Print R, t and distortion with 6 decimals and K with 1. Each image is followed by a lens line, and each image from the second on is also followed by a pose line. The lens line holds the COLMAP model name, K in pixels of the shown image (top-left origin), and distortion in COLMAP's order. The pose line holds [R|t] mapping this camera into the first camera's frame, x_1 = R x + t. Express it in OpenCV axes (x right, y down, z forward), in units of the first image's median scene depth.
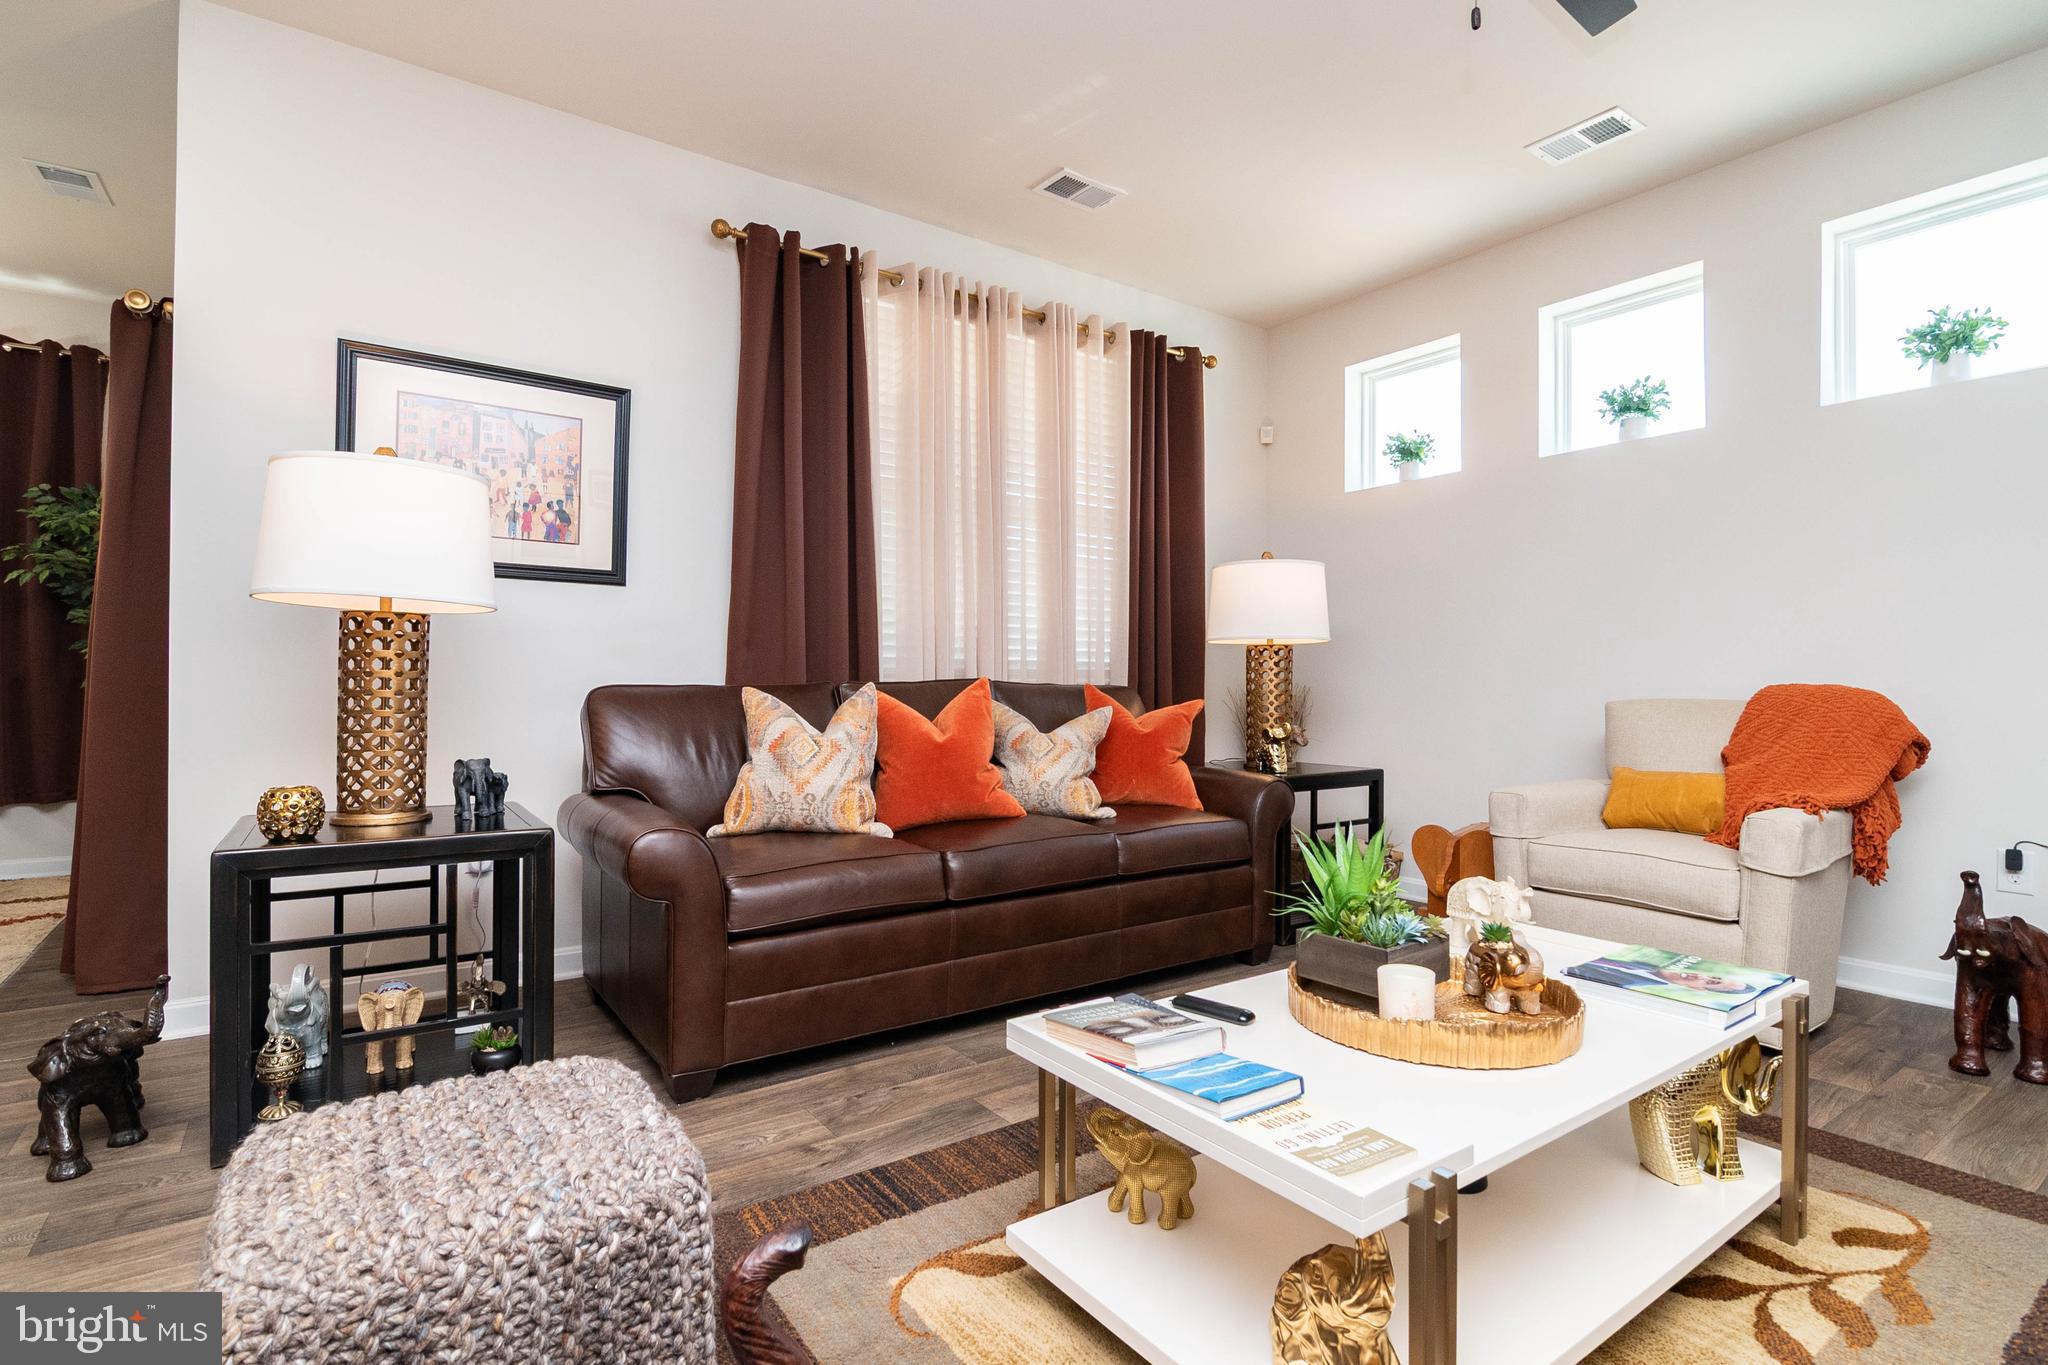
lens RADIAL K [[1006.6, 0, 1030.5], [0, 1006.6, 677.1], [0, 0, 1]] dist [-0.005868, -0.006030]
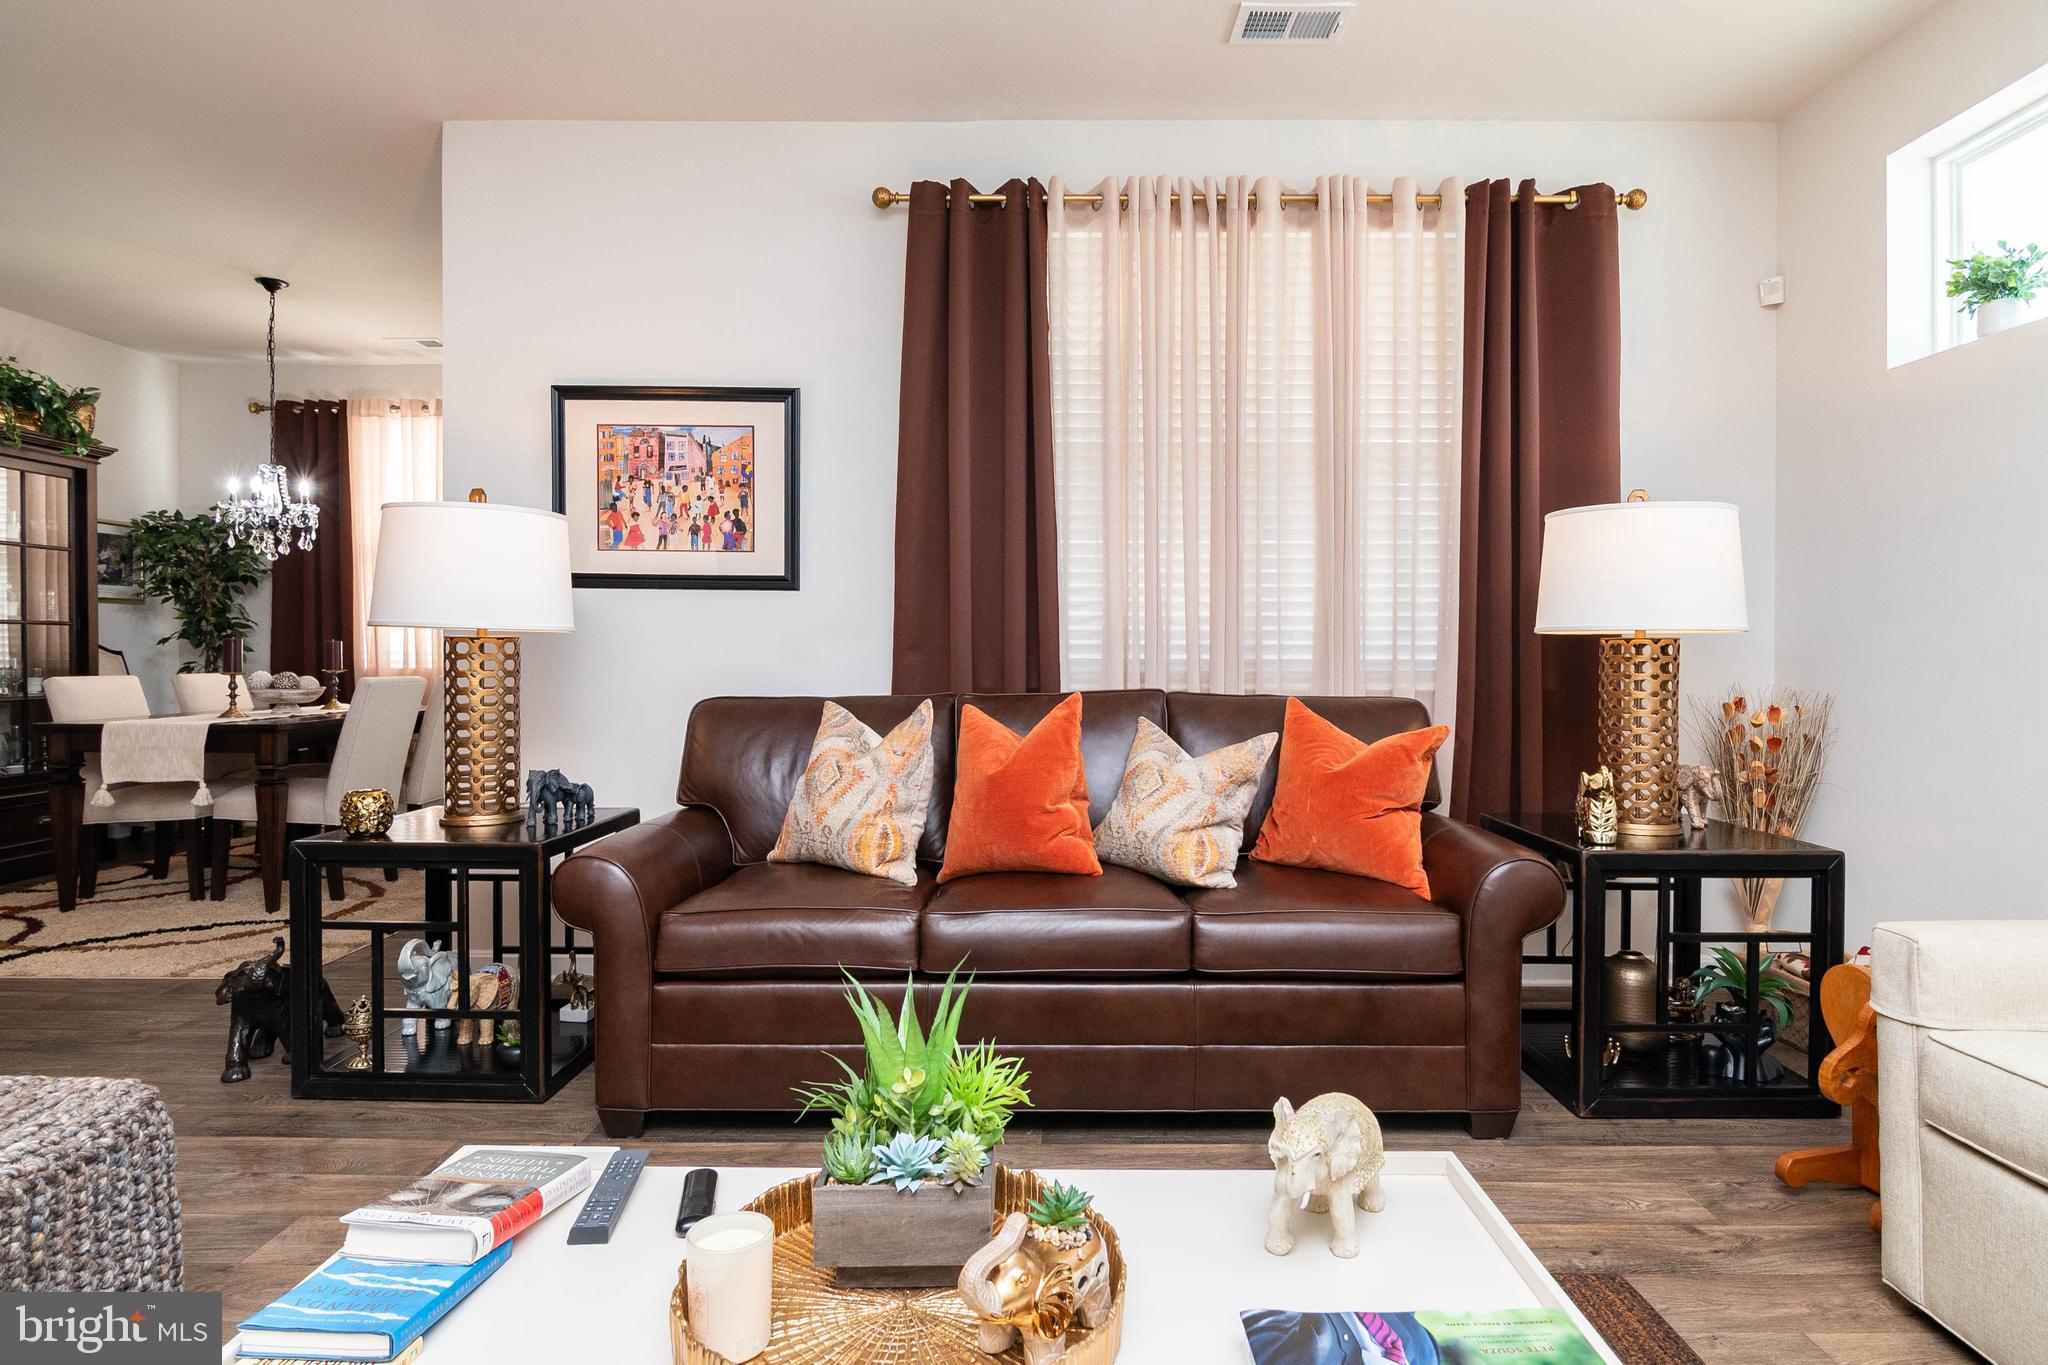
lens RADIAL K [[1115.5, 0, 1020.9], [0, 1115.5, 666.9], [0, 0, 1]] dist [-0.003005, -0.006542]
pose [[0.807780, 0.005550, -0.589458, 0.444115], [0.005260, 0.999848, 0.016622, -0.035755], [0.589460, -0.016527, 0.807628, 0.268465]]
